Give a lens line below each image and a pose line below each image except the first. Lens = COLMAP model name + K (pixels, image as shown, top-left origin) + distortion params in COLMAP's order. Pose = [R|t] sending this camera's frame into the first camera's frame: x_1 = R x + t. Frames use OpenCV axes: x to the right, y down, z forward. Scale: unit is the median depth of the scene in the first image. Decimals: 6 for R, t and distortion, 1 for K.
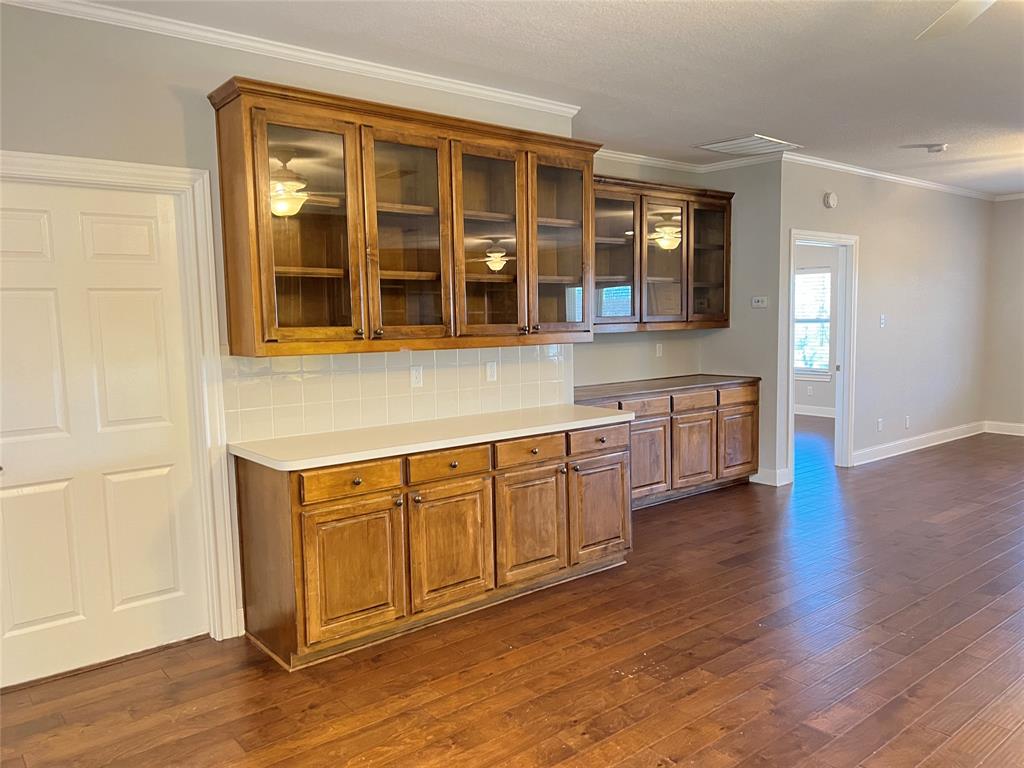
lens RADIAL K [[765.6, 0, 511.9], [0, 765.6, 390.7], [0, 0, 1]] dist [0.083820, -0.100453]
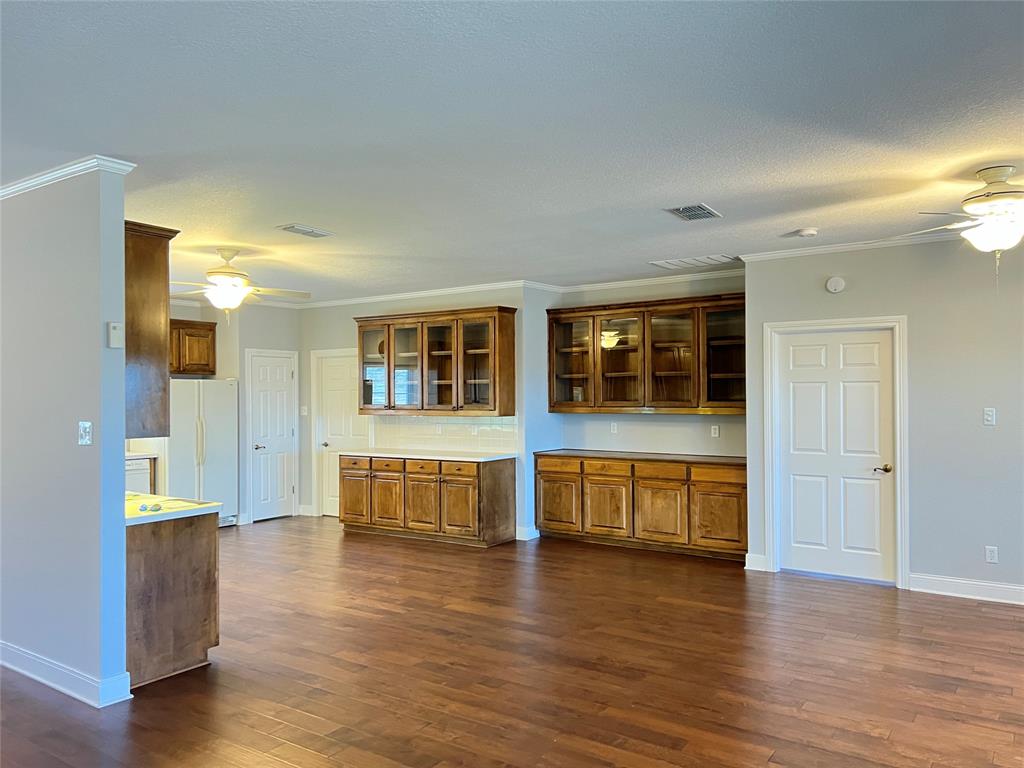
lens RADIAL K [[765.6, 0, 511.9], [0, 765.6, 390.7], [0, 0, 1]] dist [0.083820, -0.100453]
pose [[0.271468, 0.011999, -0.962373, 1.938223], [-0.089860, 0.995870, -0.012931, -0.112526], [0.958243, 0.089990, 0.271426, 0.611982]]
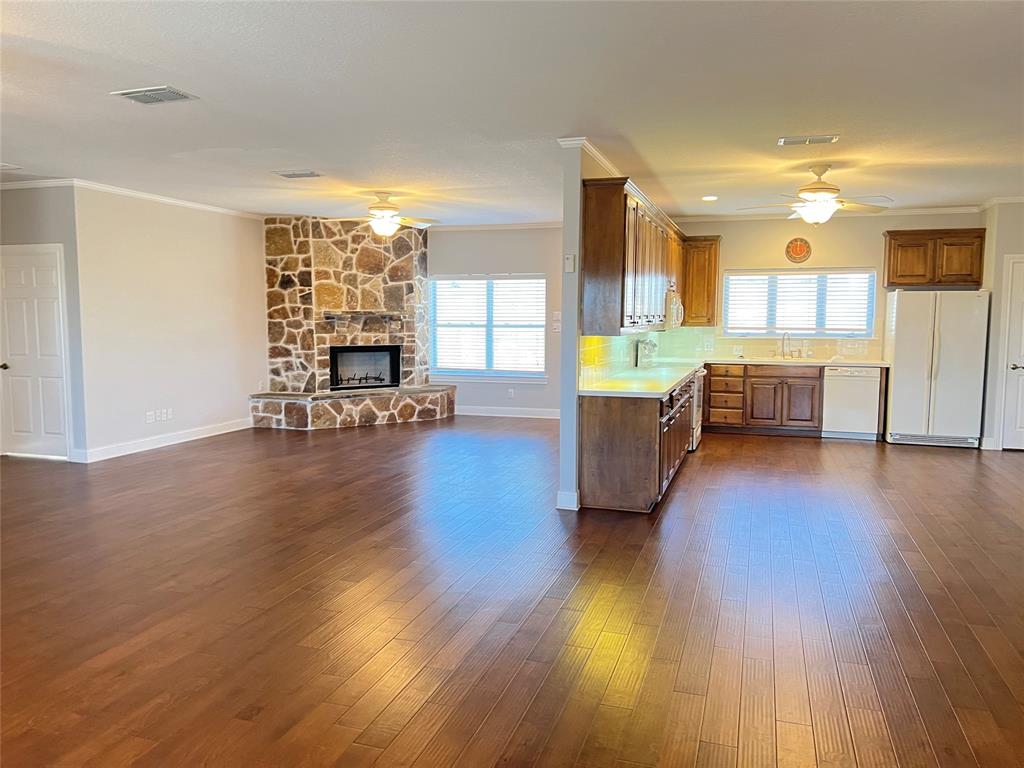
lens RADIAL K [[764.5, 0, 522.8], [0, 764.5, 382.8], [0, 0, 1]] dist [0.066112, -0.074307]
pose [[-0.835549, 0.065246, -0.545527, 1.719310], [-0.041435, 0.982612, 0.180987, -0.180715], [0.547851, 0.173828, -0.818318, 1.488164]]
